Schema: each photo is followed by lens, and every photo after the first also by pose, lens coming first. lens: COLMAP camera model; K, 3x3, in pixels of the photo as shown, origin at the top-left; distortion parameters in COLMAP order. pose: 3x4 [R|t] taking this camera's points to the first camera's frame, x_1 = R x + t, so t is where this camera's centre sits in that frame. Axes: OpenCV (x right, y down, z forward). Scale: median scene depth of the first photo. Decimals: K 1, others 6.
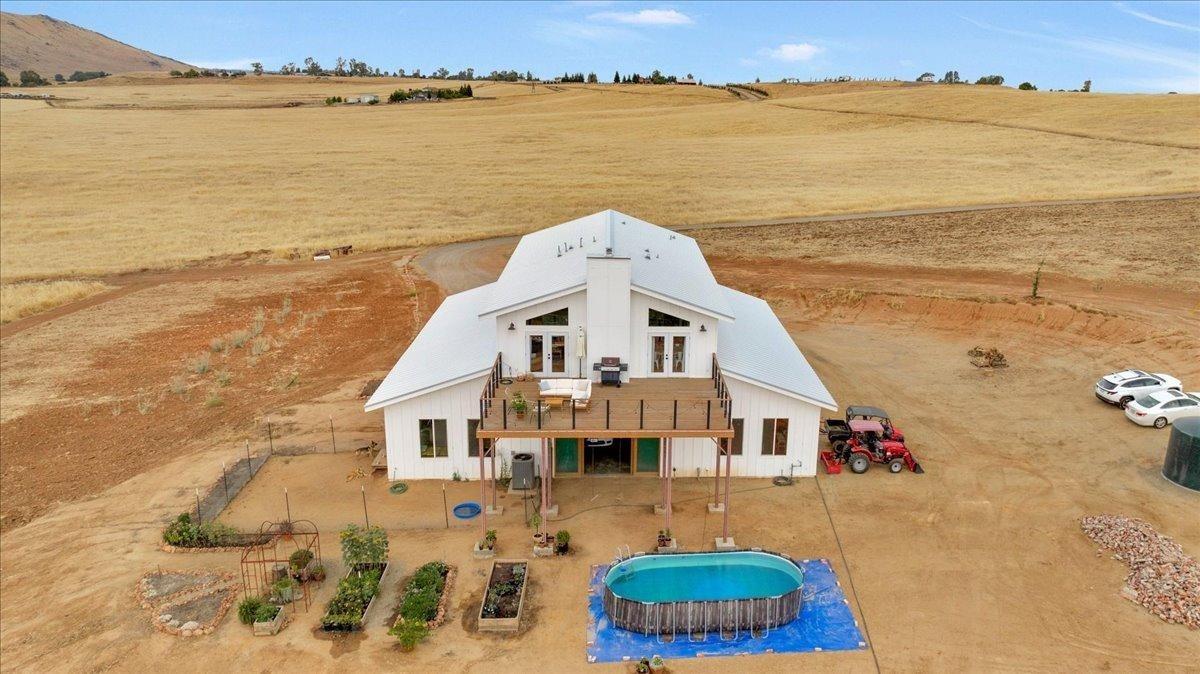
lens RADIAL K [[845.2, 0, 600.0], [0, 845.2, 337.0], [0, 0, 1]] dist [-0.019375, 0.003482]
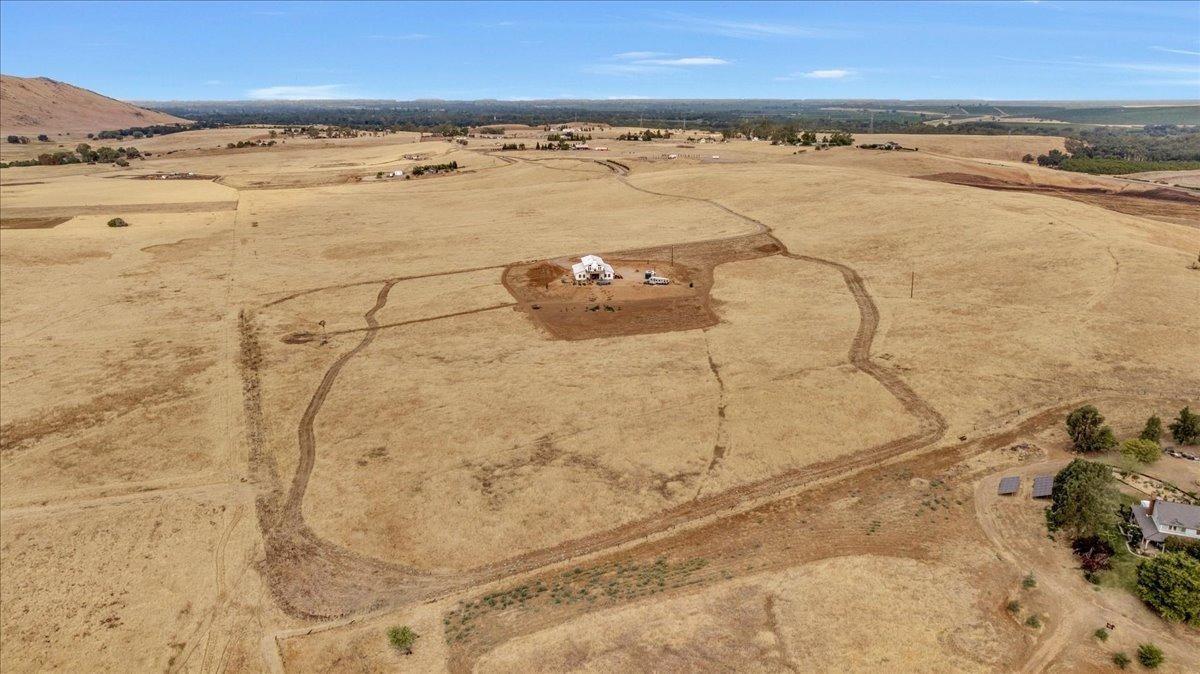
lens RADIAL K [[830.4, 0, 600.0], [0, 830.4, 337.0], [0, 0, 1]] dist [-0.072677, 0.061985]
pose [[0.991466, -0.046627, 0.121742, -1.286273], [0.046743, 0.998905, 0.001909, 0.900549], [-0.121698, 0.003798, 0.992560, -9.862155]]
